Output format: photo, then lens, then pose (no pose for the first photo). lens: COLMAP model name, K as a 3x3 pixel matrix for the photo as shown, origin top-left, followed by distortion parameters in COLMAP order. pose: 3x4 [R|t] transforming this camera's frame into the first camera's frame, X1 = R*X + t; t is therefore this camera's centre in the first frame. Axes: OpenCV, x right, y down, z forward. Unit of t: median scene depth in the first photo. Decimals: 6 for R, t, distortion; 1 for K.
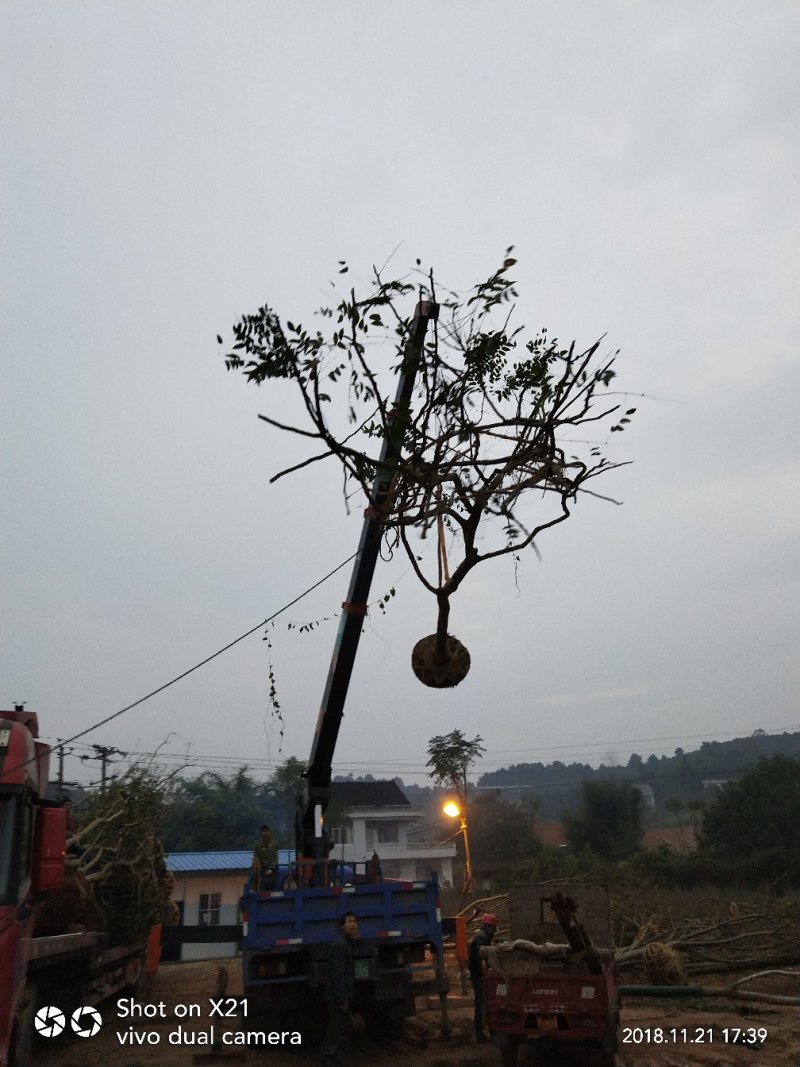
lens RADIAL K [[819.0, 0, 394.1], [0, 819.0, 525.6], [0, 0, 1]] dist [-0.013887, 0.048632]
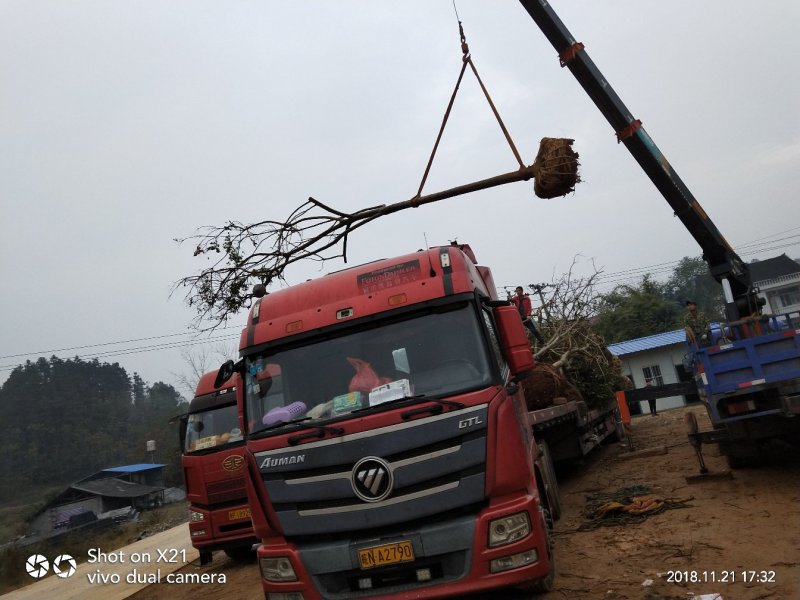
lens RADIAL K [[614.1, 0, 397.4], [0, 614.1, 304.2], [0, 0, 1]] dist [-0.013887, 0.048632]
pose [[0.820615, -0.224811, -0.525406, -0.040828], [0.369574, 0.910015, 0.187848, 0.057135], [0.435897, -0.348327, 0.829856, 0.103340]]
